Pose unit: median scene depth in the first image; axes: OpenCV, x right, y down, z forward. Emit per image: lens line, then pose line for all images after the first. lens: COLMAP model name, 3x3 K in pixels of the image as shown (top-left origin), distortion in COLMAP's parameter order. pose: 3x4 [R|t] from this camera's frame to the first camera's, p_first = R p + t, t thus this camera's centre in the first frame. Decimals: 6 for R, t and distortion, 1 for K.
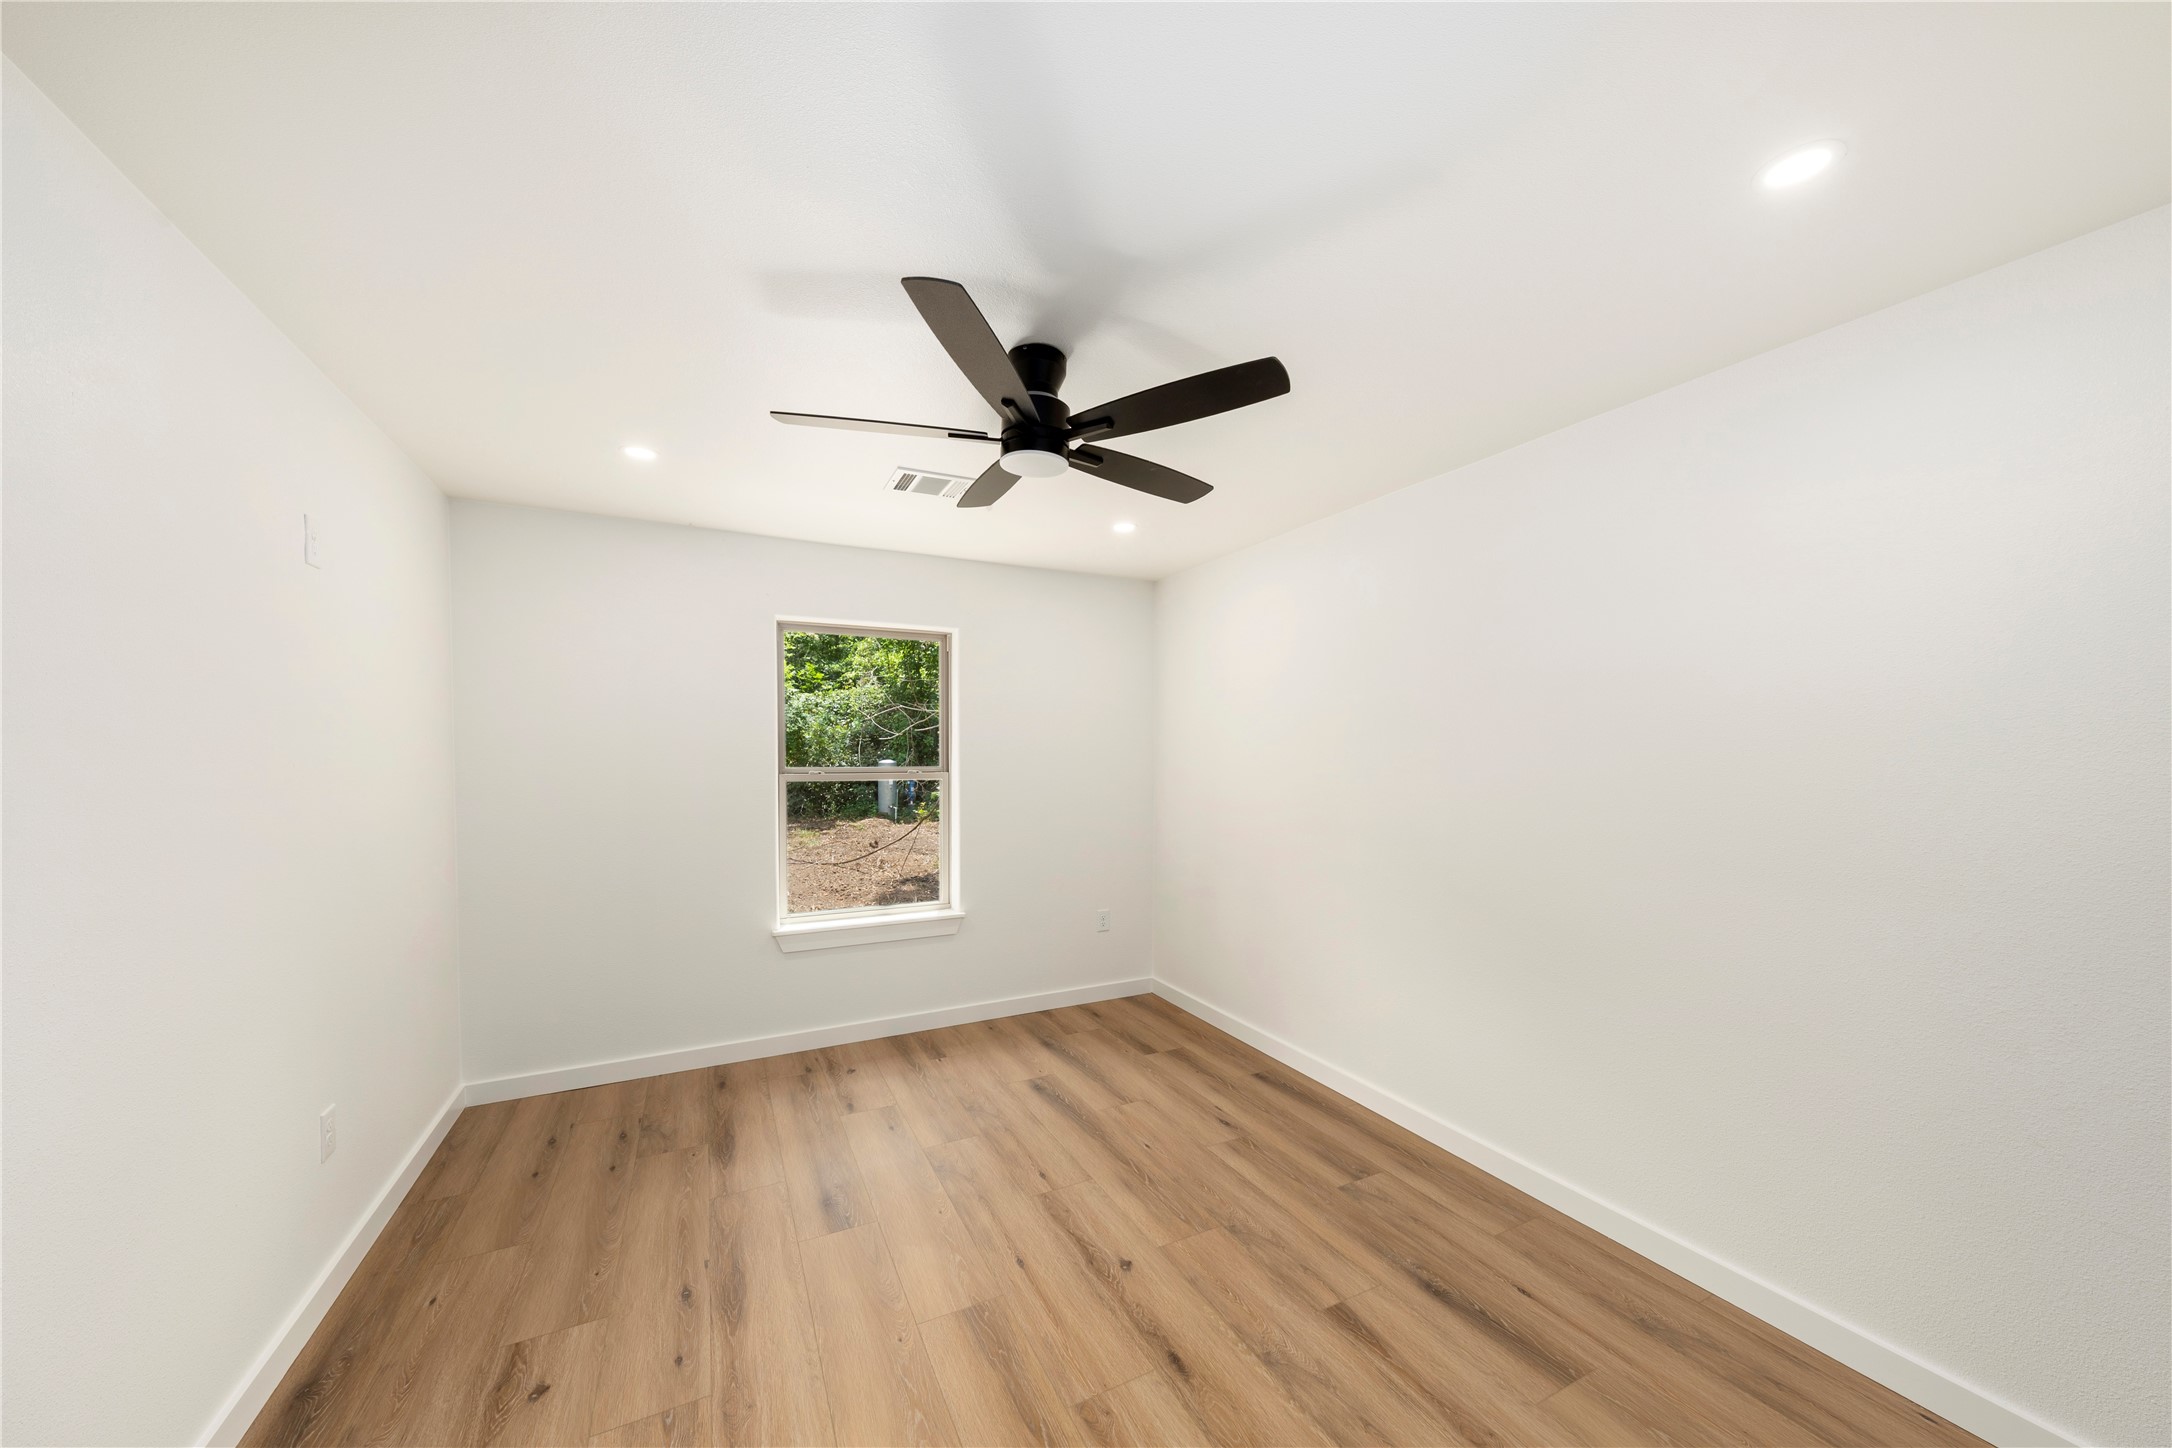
lens RADIAL K [[739.5, 0, 1074.6], [0, 739.5, 737.8], [0, 0, 1]] dist [-0.001845, 0.000687]
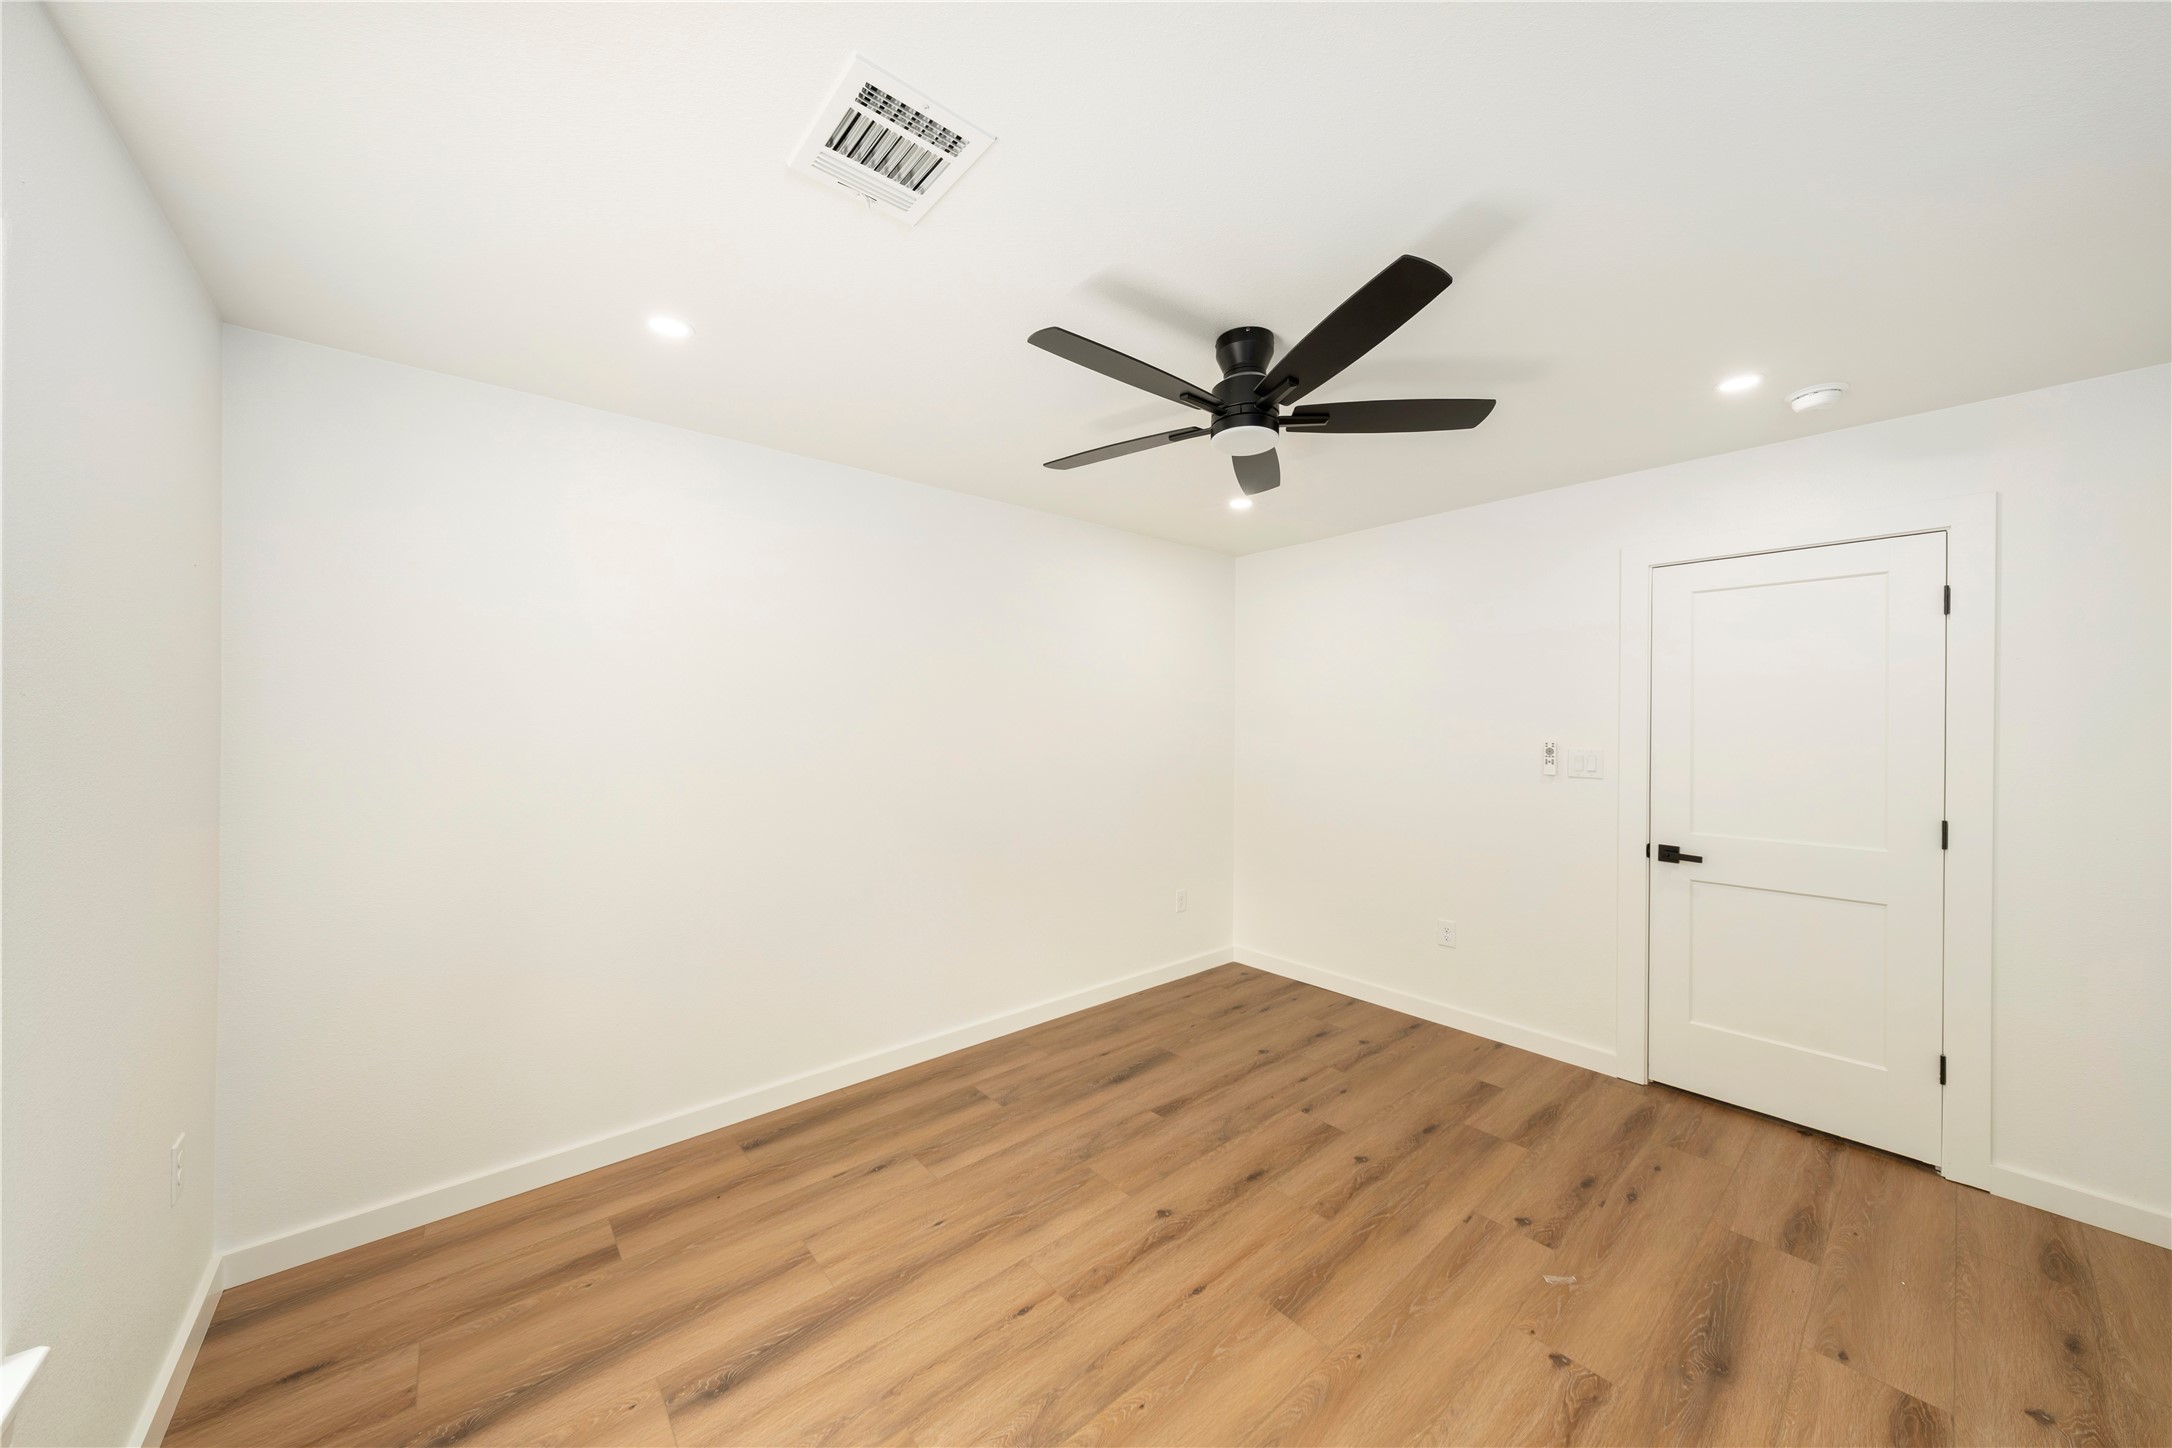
lens RADIAL K [[739.5, 0, 1075.3], [0, 739.5, 719.9], [0, 0, 1]] dist [-0.001845, 0.000687]
pose [[-0.219721, -0.000061, 0.975563, -0.838847], [-0.018231, 0.999826, -0.004043, 0.012485], [-0.975392, -0.018674, -0.219684, 1.230015]]
